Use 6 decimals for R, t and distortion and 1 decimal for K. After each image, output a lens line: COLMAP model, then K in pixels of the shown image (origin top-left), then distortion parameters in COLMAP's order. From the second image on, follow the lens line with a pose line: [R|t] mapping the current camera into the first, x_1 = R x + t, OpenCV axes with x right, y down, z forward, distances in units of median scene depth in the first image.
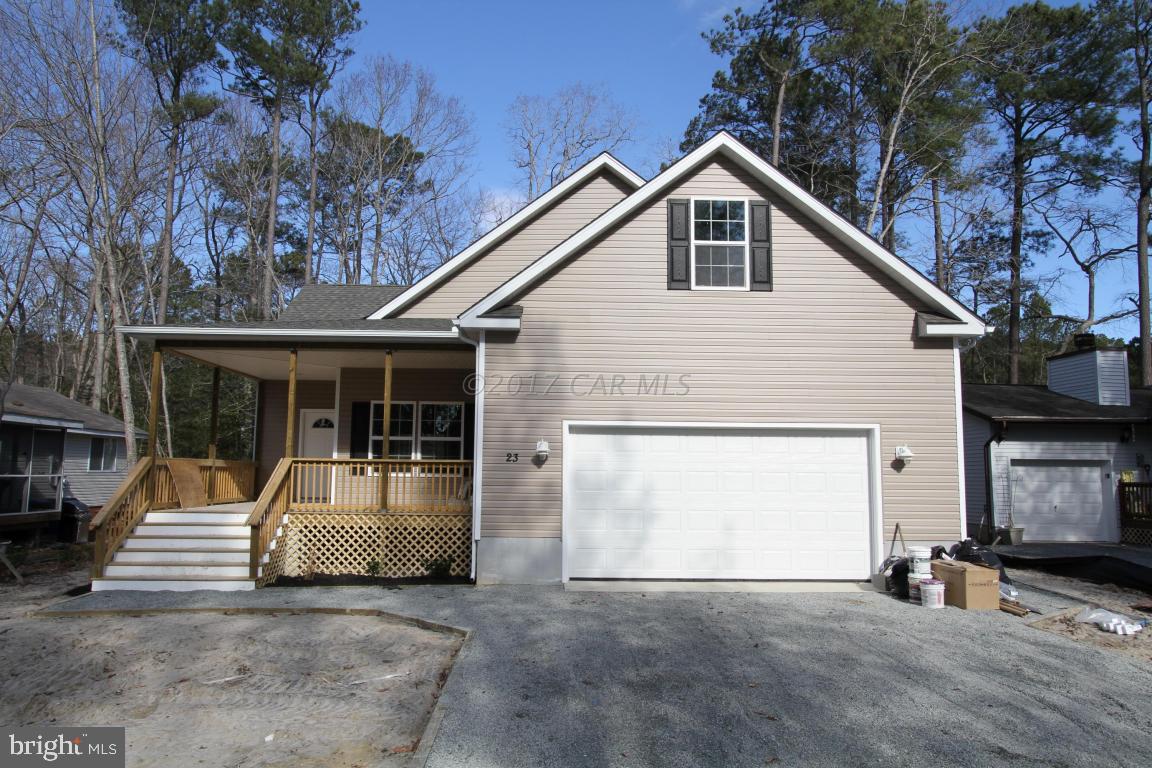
lens RADIAL K [[745.9, 0, 576.0], [0, 745.9, 384.0], [0, 0, 1]] dist [-0.115897, 0.000201]
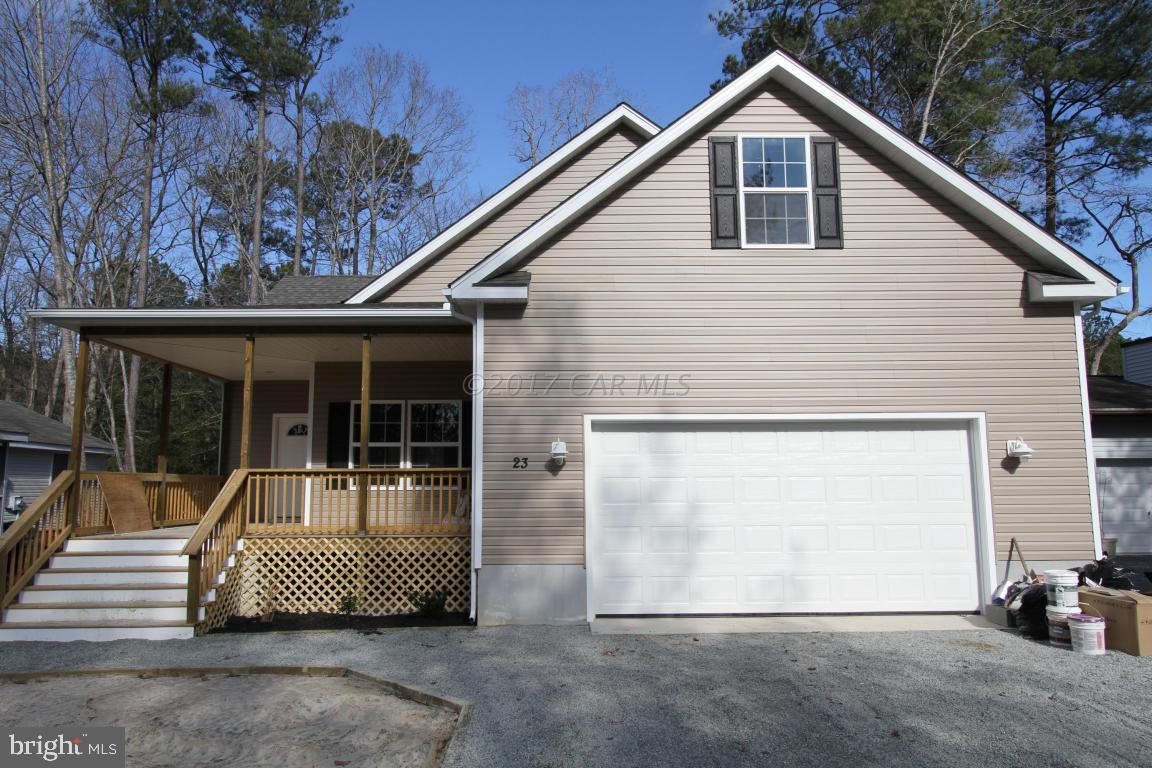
lens RADIAL K [[777.0, 0, 576.0], [0, 777.0, 384.0], [0, 0, 1]] dist [-0.088889, 0.000972]
pose [[0.999812, -0.017255, -0.008873, -0.016402], [0.017172, 0.999809, -0.009358, 0.021463], [0.009033, 0.009203, 0.999917, 0.160419]]
